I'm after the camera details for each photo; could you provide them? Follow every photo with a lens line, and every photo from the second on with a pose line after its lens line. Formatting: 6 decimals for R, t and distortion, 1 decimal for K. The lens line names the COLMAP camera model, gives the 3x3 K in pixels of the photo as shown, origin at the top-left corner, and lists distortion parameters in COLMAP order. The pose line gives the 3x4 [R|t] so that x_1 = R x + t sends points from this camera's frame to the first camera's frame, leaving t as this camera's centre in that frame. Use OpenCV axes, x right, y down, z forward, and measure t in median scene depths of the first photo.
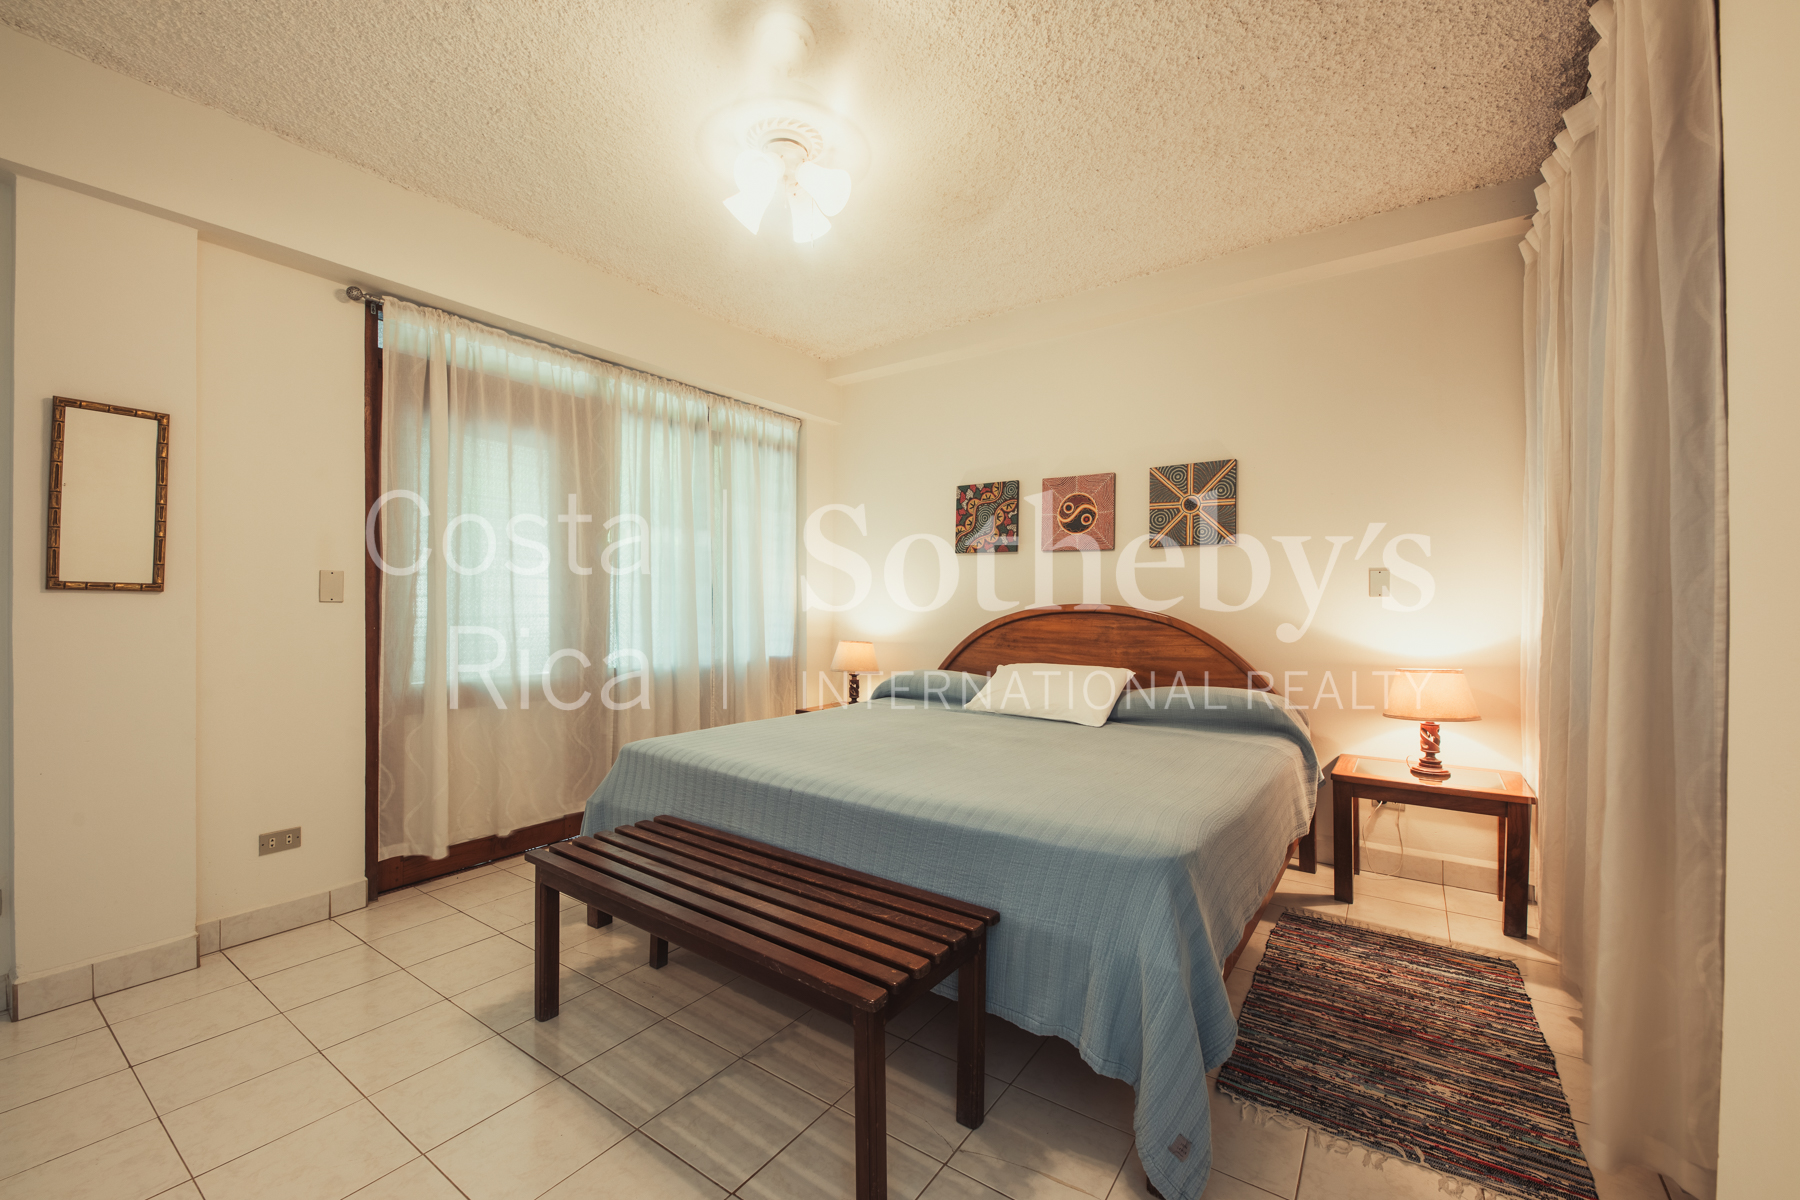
lens RADIAL K [[721.4, 0, 890.5], [0, 721.4, 596.0], [0, 0, 1]] dist [0.010596, -0.007263]
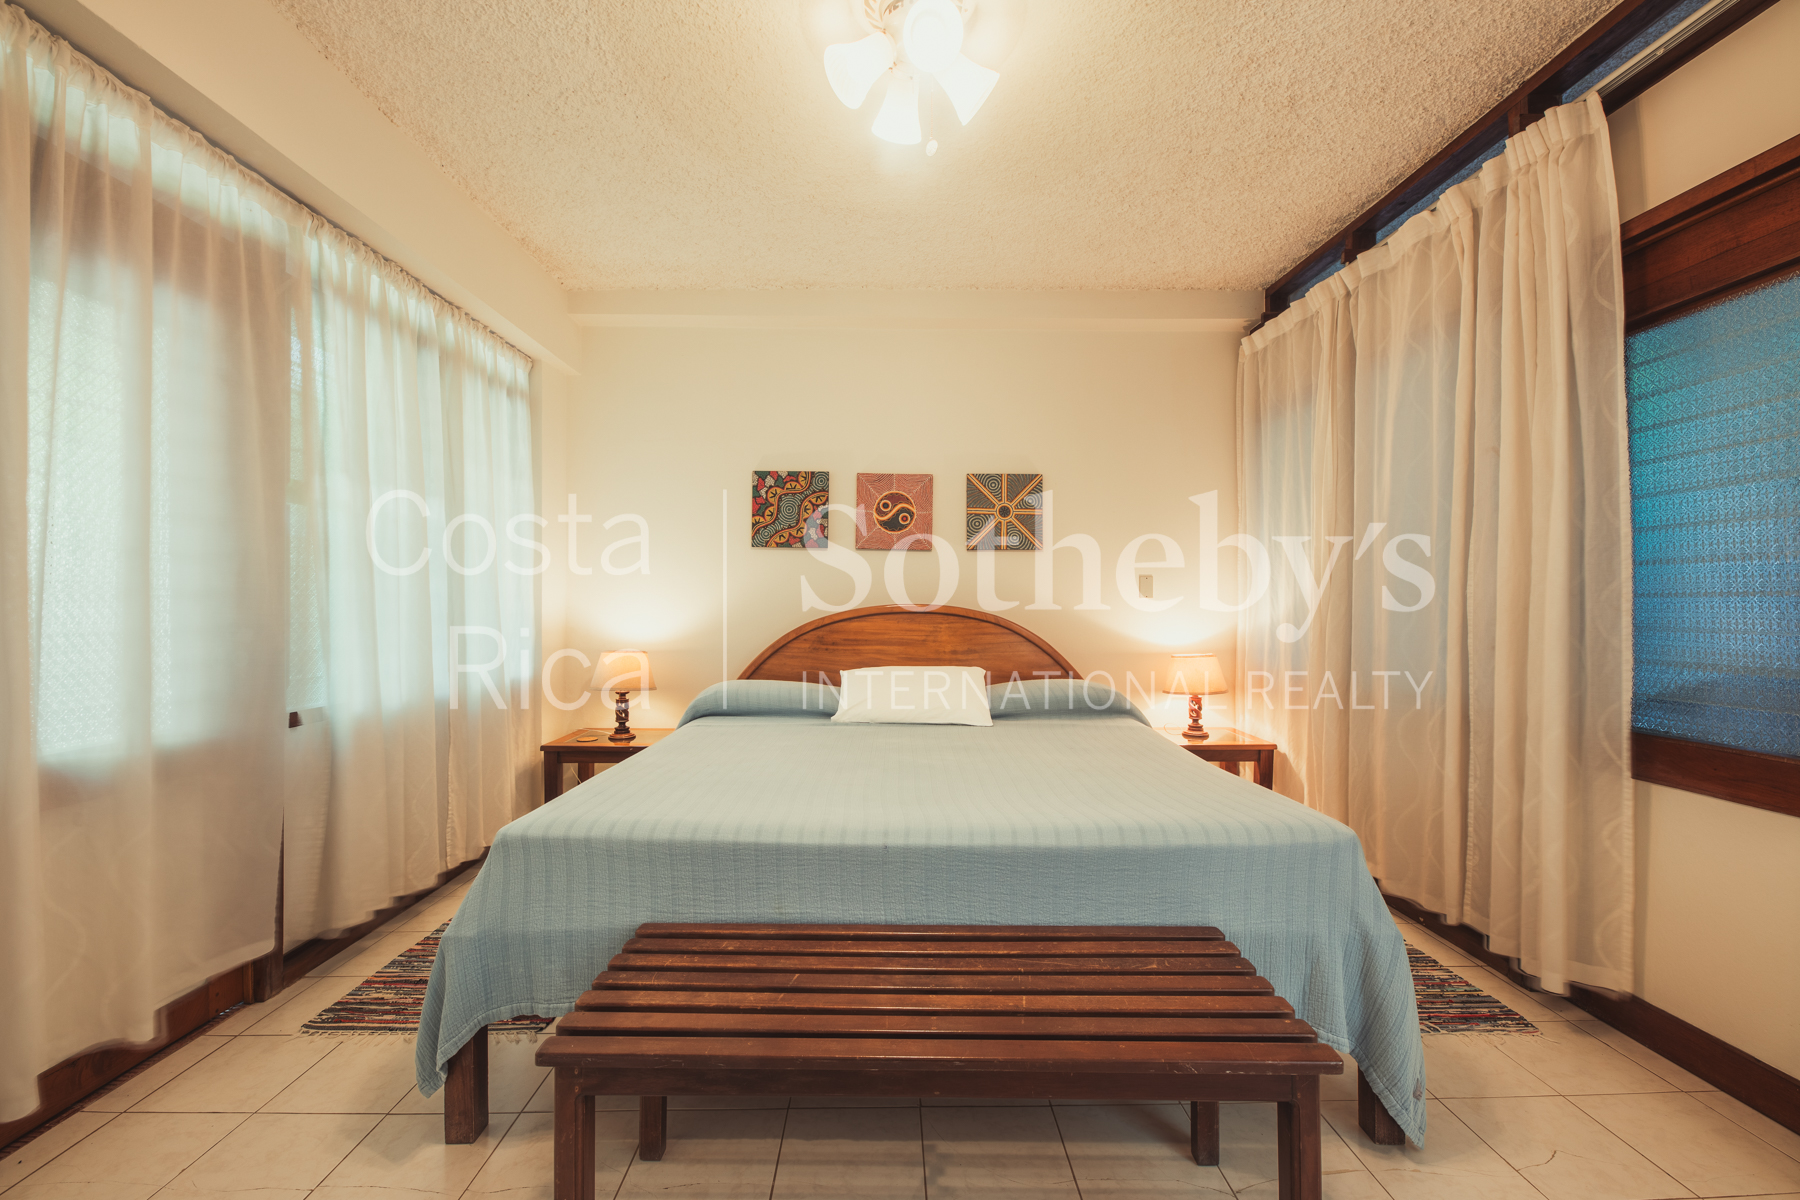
lens RADIAL K [[721.4, 0, 897.5], [0, 721.4, 597.7], [0, 0, 1]] dist [0.010596, -0.007263]
pose [[0.805713, 0.003471, 0.592296, -0.328051], [-0.005026, 0.999987, 0.000976, 0.001443], [-0.592285, -0.003764, 0.805720, 0.208388]]
